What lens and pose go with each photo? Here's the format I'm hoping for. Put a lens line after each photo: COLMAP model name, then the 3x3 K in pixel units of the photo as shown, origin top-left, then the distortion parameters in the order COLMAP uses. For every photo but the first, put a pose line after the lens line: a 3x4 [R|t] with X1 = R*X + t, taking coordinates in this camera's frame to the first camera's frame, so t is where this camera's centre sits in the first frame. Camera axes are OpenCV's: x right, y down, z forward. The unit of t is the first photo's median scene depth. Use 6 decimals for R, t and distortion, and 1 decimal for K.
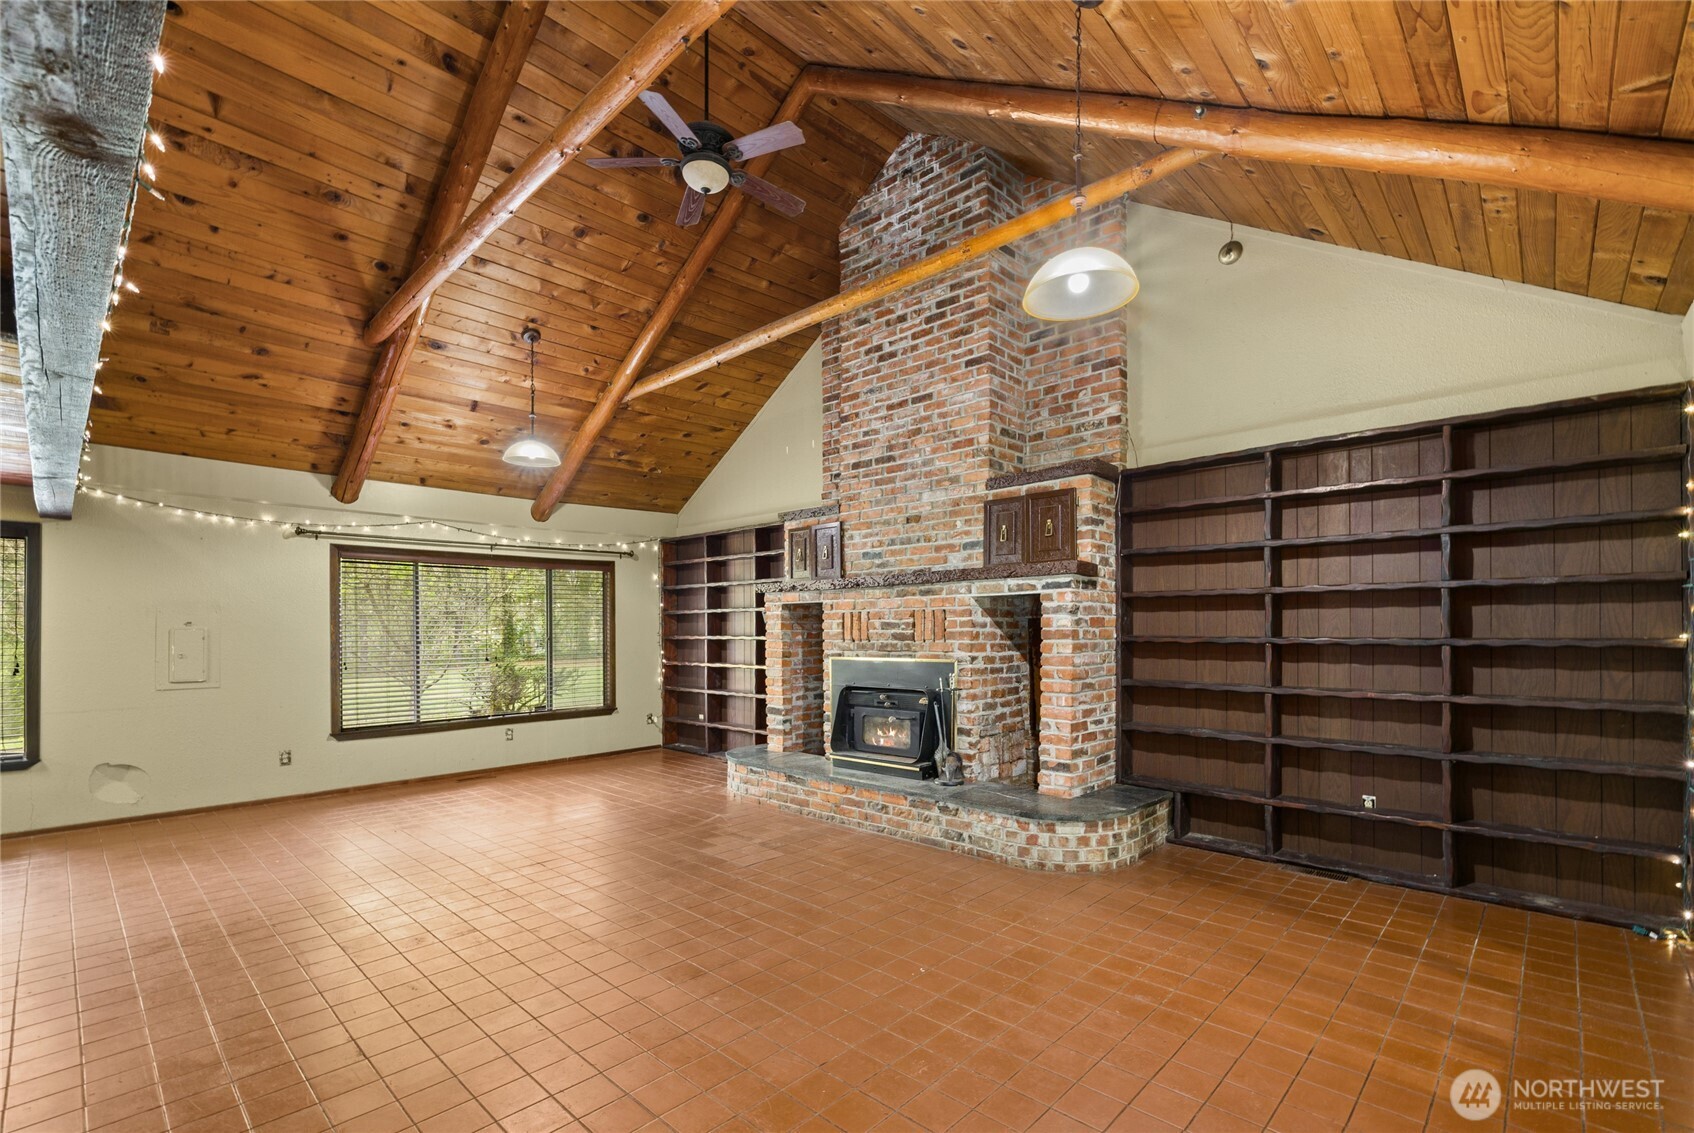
lens RADIAL K [[751.3, 0, 848.1], [0, 751.3, 636.2], [0, 0, 1]] dist [0.002149, 0.000107]
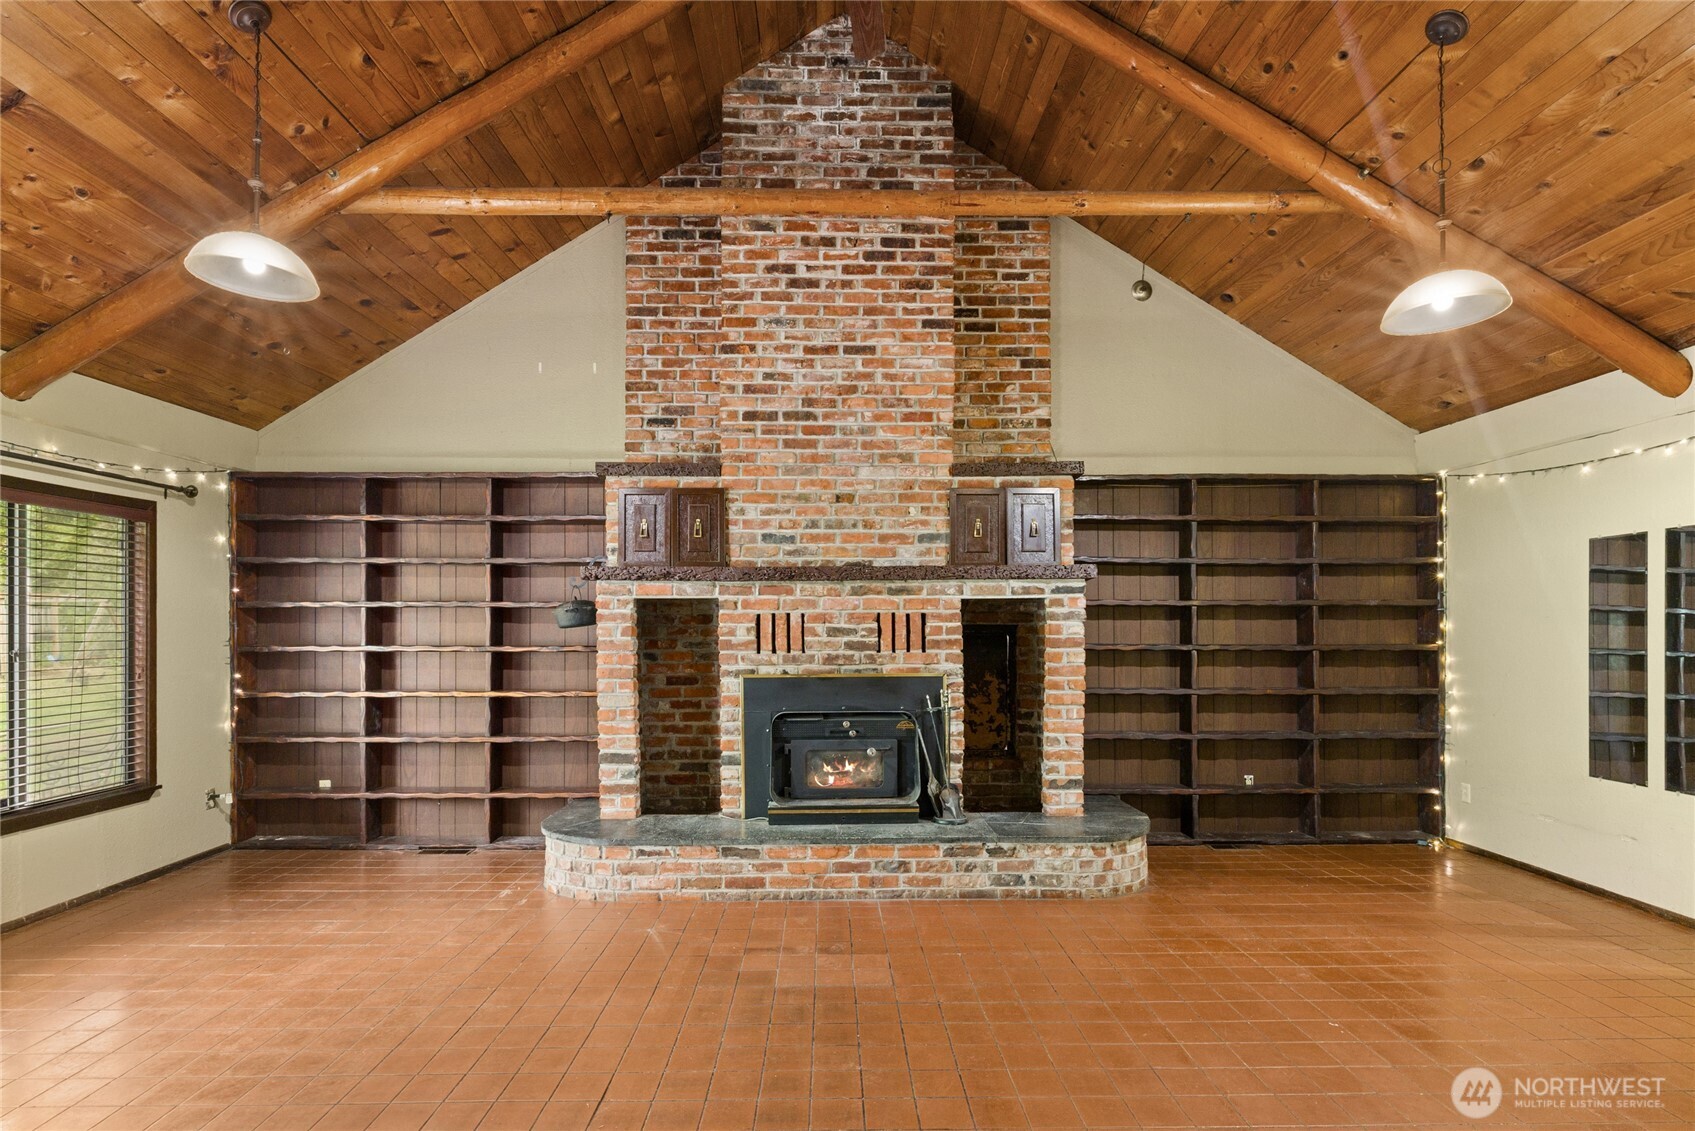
lens RADIAL K [[827.4, 0, 841.1], [0, 827.4, 636.0], [0, 0, 1]] dist [-0.002547, -0.000201]
pose [[0.715023, 0.002602, 0.699096, -0.542753], [0.003388, 0.999968, -0.007186, -0.003463], [-0.699093, 0.007507, 0.714991, 0.388023]]
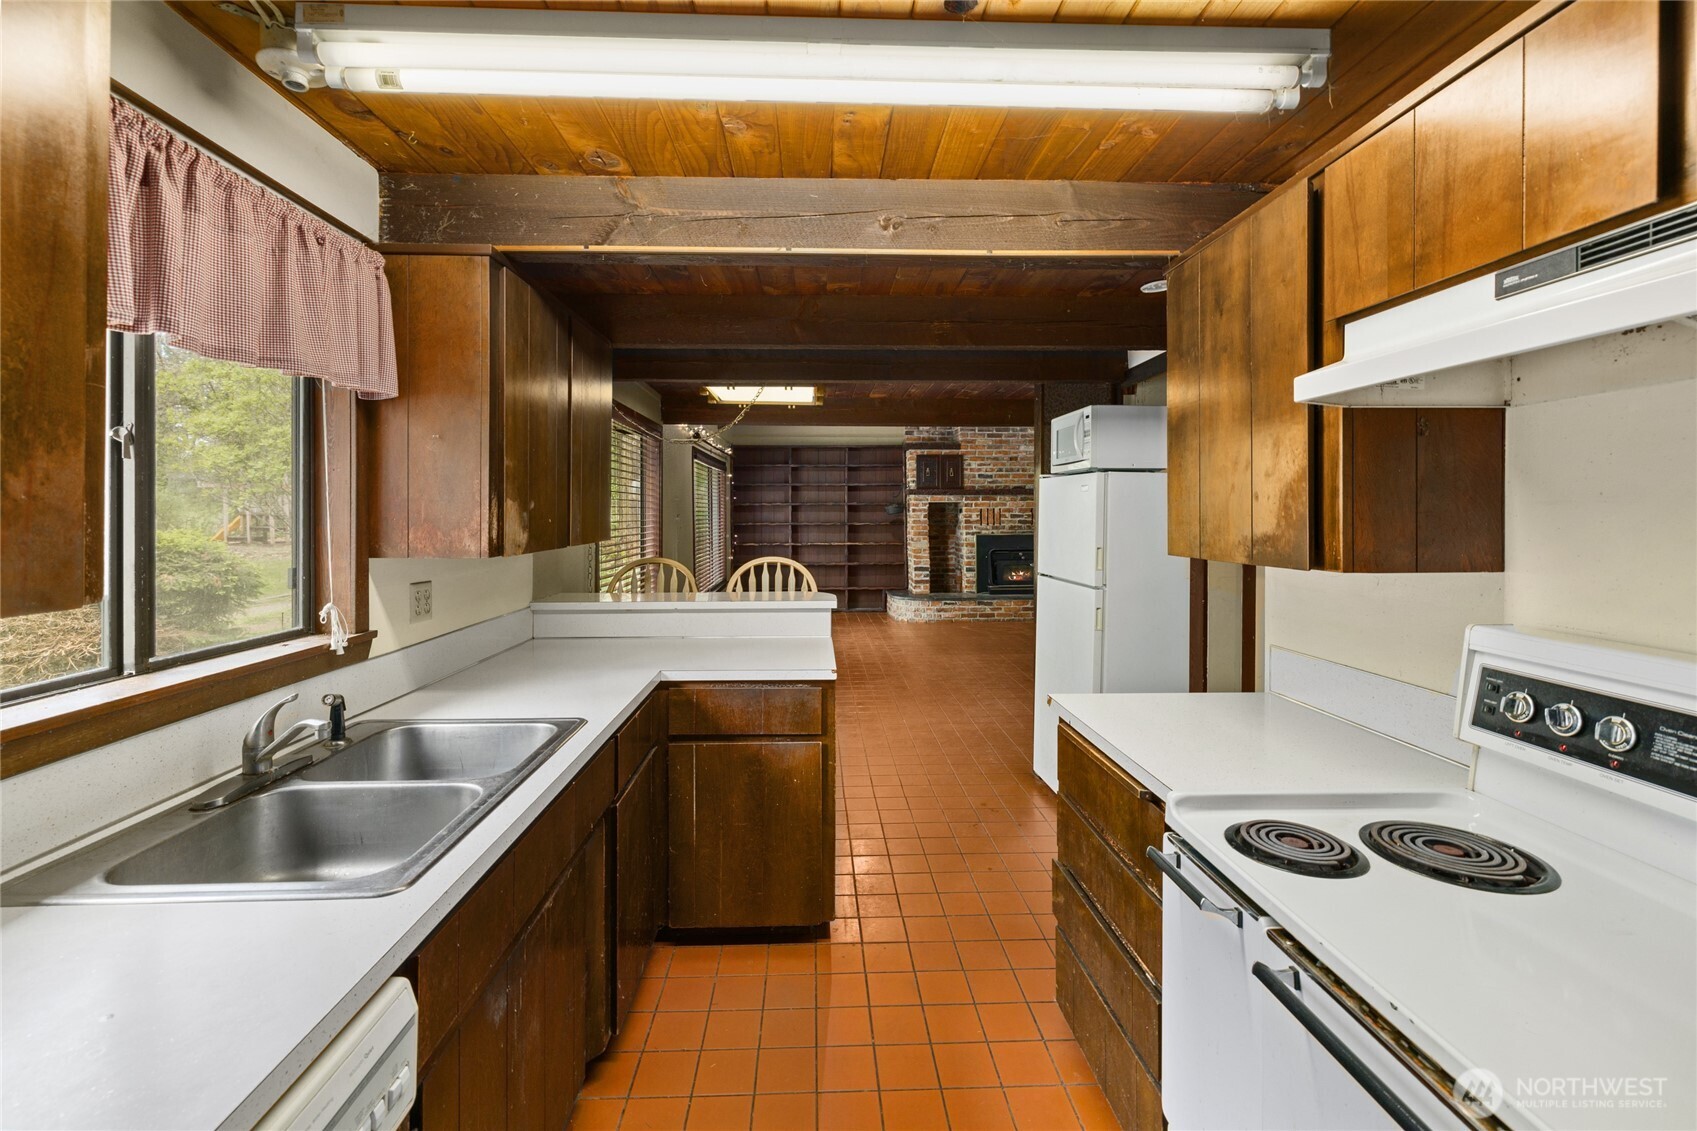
lens RADIAL K [[736.2, 0, 838.4], [0, 736.2, 537.7], [0, 0, 1]] dist [0.000317, 0.000022]
pose [[0.704181, -0.018957, 0.709768, -1.554730], [0.006484, 0.999774, 0.020270, -0.000411], [-0.709991, -0.009672, 0.704144, 0.024673]]
